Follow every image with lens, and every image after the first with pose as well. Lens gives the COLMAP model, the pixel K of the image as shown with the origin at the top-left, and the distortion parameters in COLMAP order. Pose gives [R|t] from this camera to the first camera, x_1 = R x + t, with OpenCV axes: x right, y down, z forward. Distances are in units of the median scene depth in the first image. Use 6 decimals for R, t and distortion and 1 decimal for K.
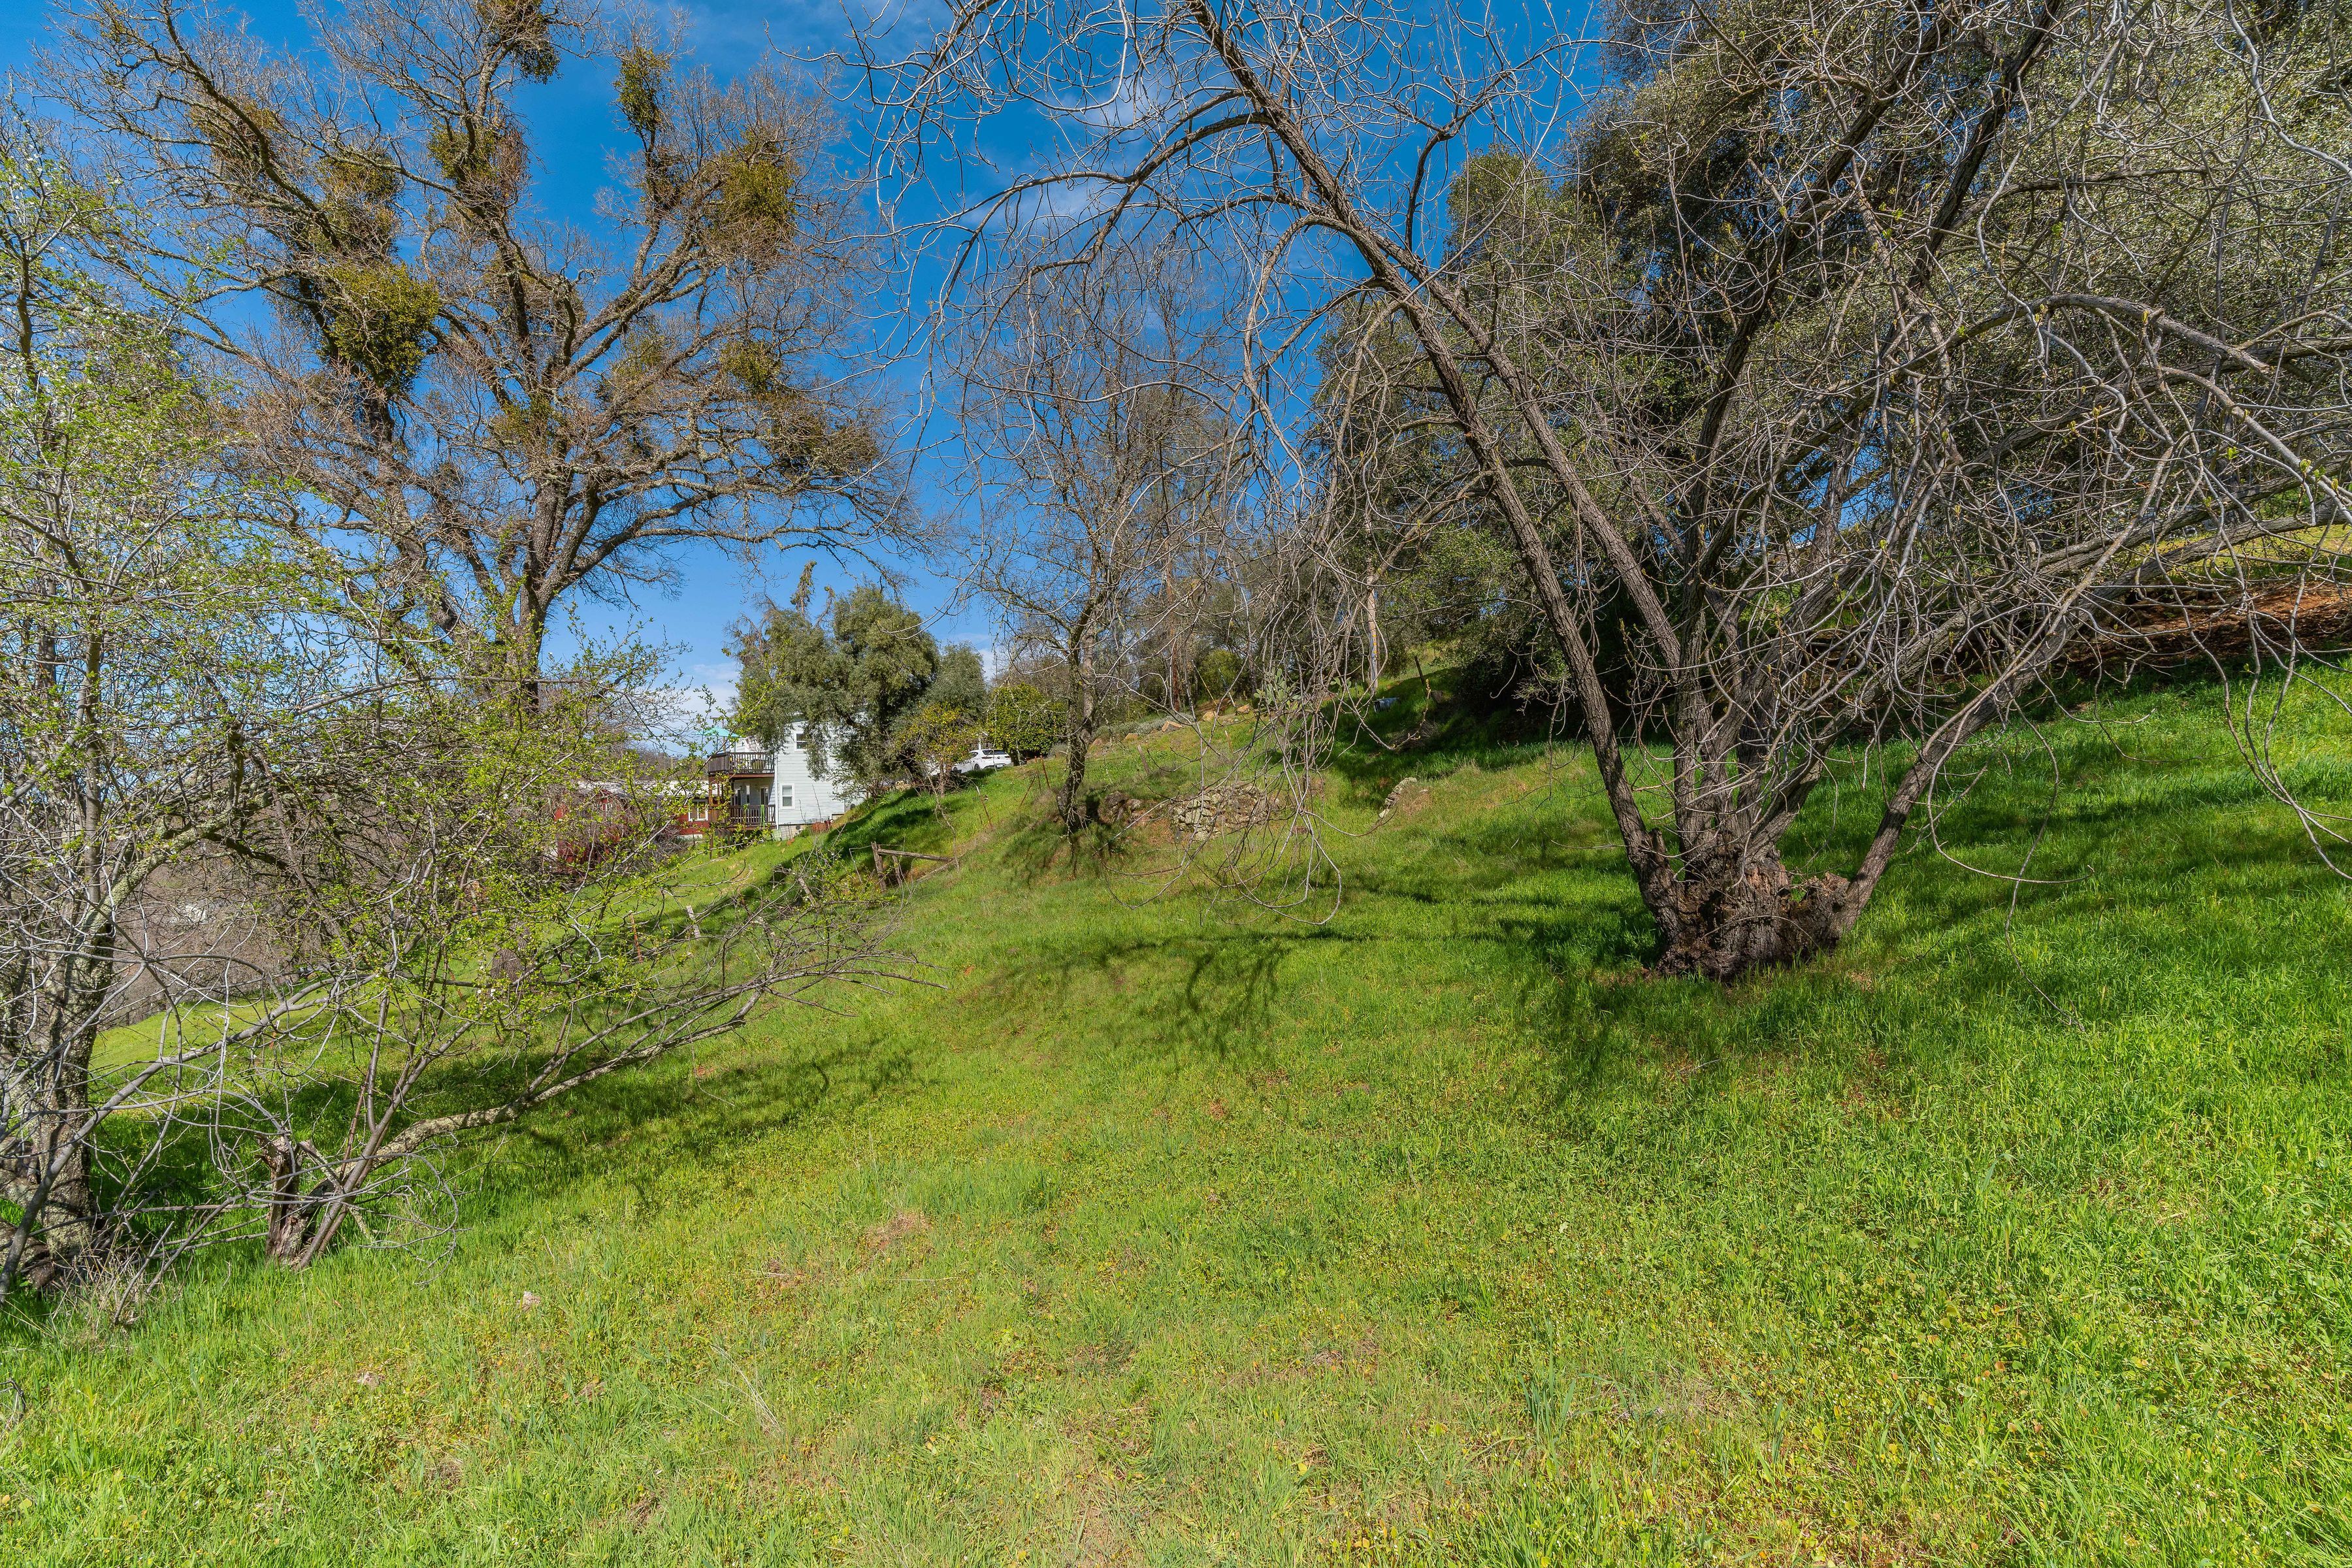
lens RADIAL K [[1076.8, 0, 1179.2], [0, 1076.8, 779.5], [0, 0, 1]] dist [-0.003950, 0.004515]
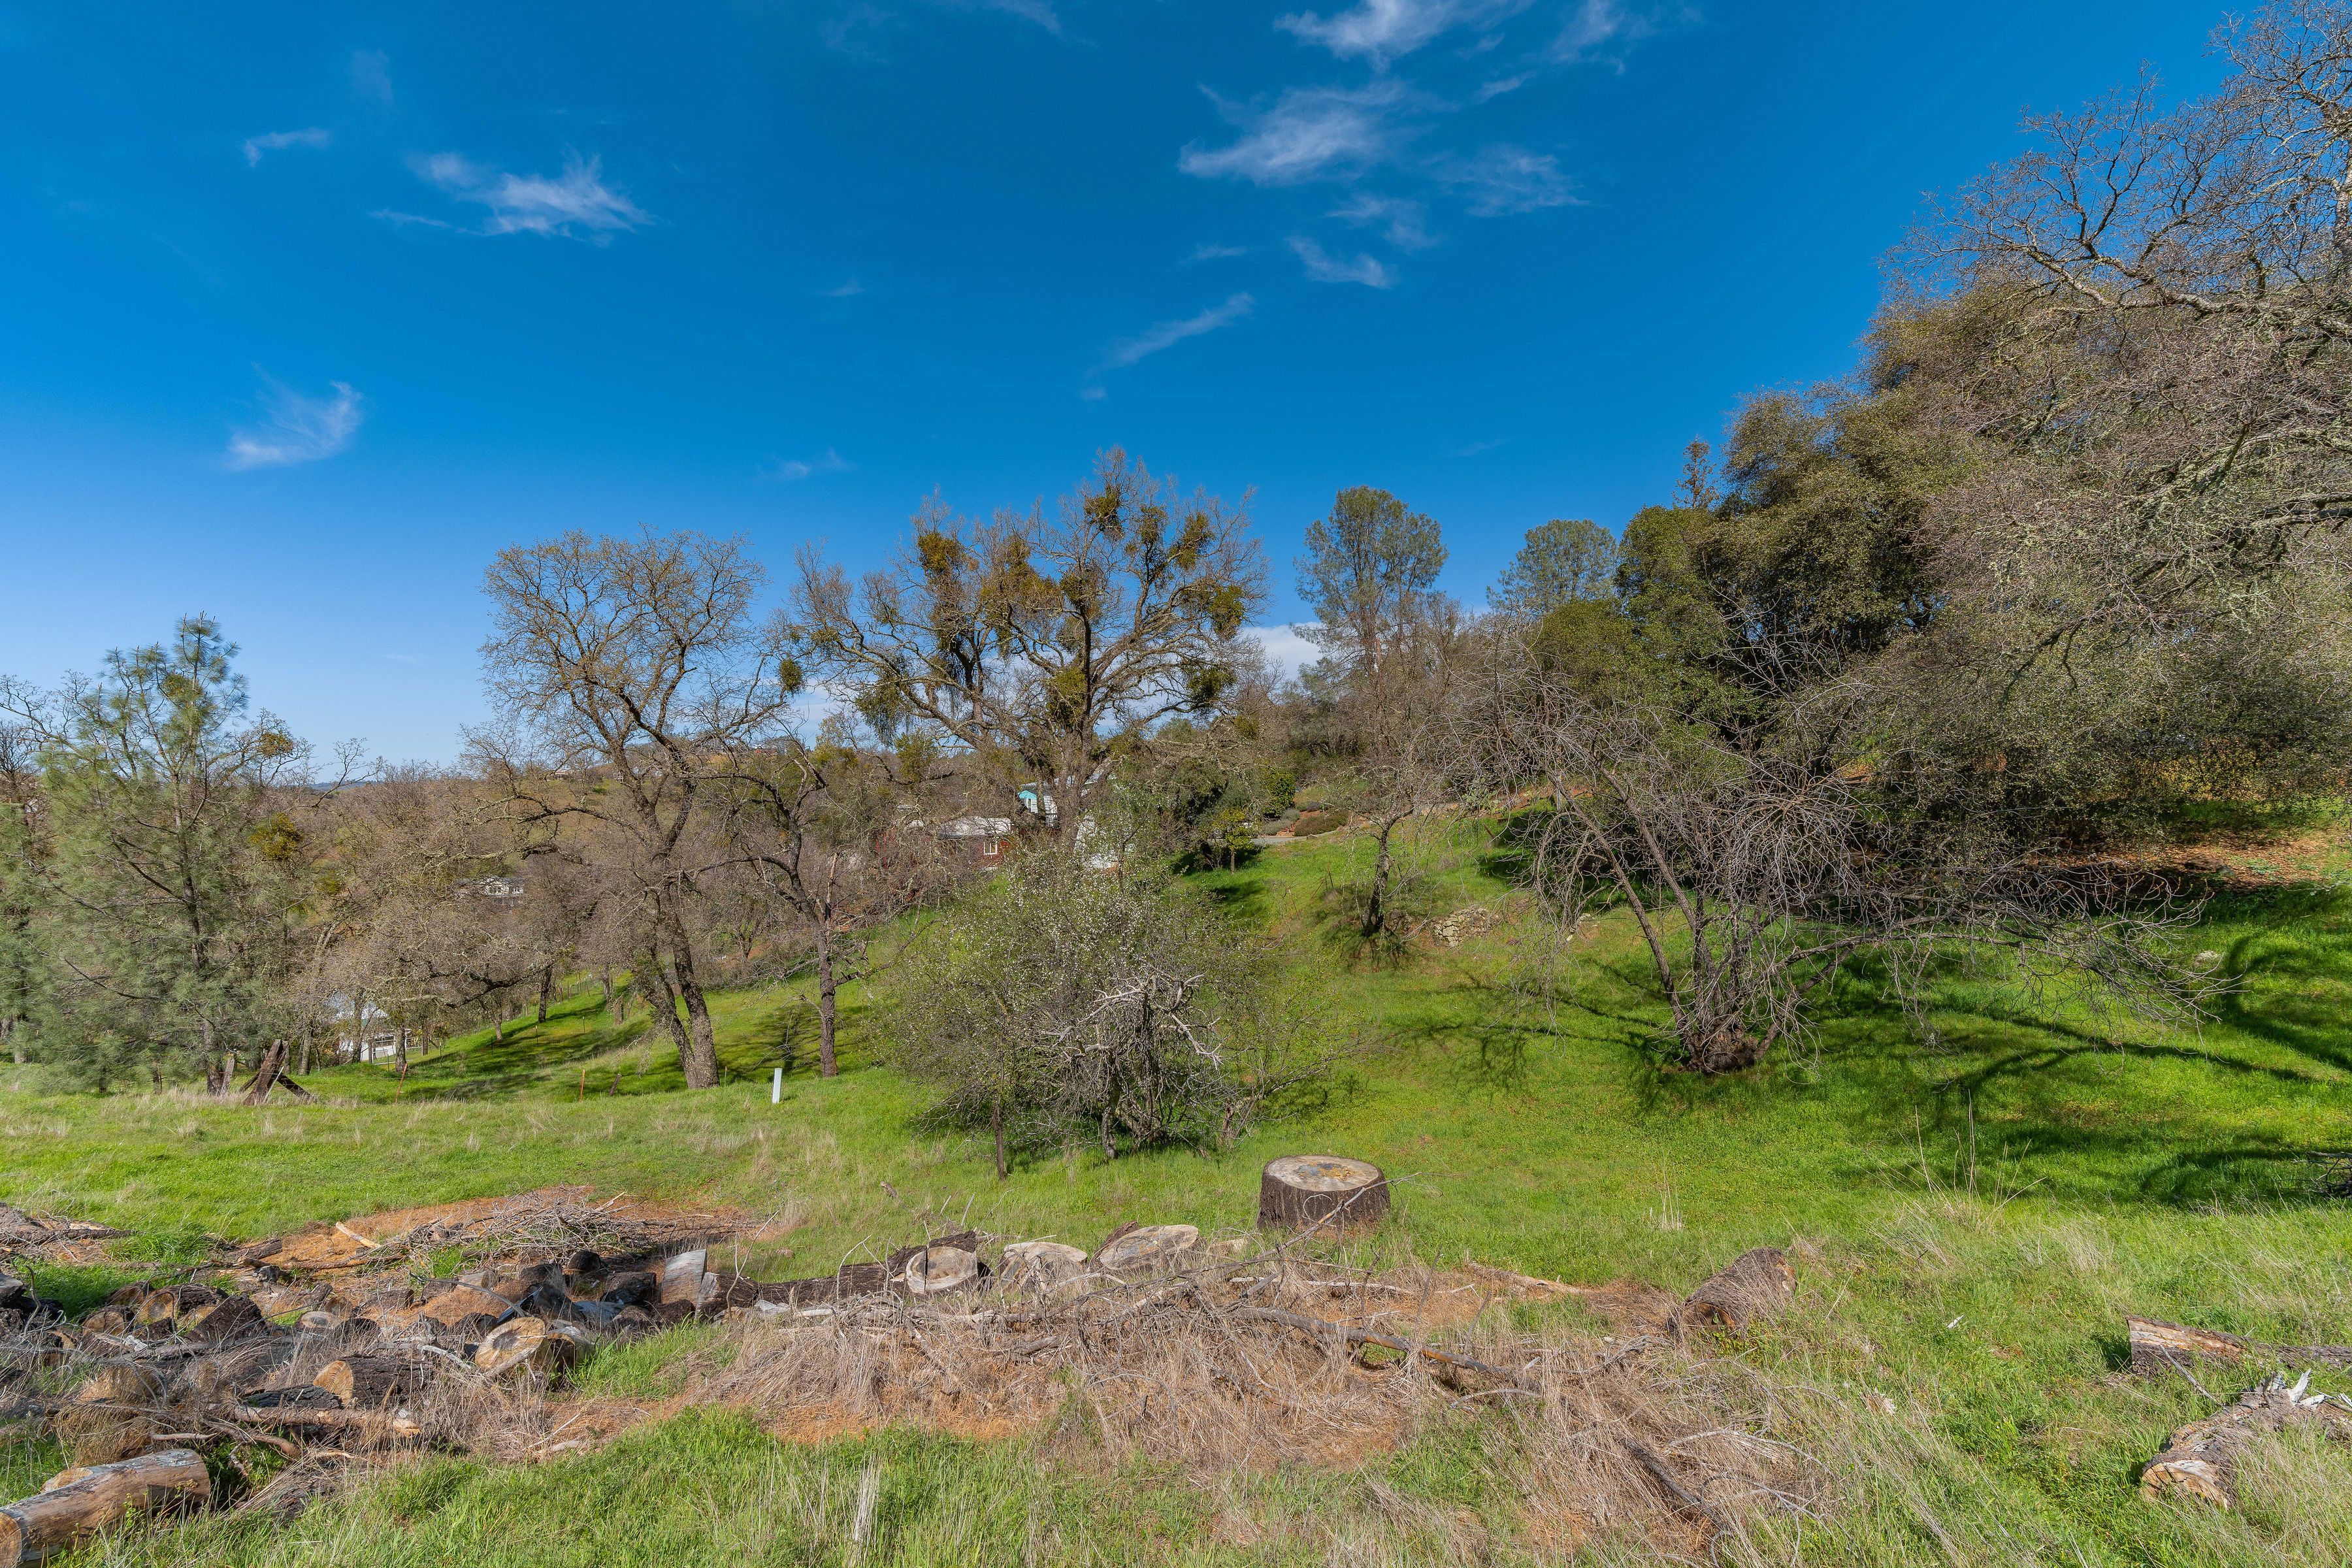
lens RADIAL K [[1076.8, 0, 1163.8], [0, 1076.8, 779.0], [0, 0, 1]] dist [-0.003950, 0.004515]
pose [[0.986557, 0.015384, -0.162694, -0.274287], [-0.014469, 0.999872, 0.006806, -0.367495], [0.162778, -0.004361, 0.986653, -1.249589]]
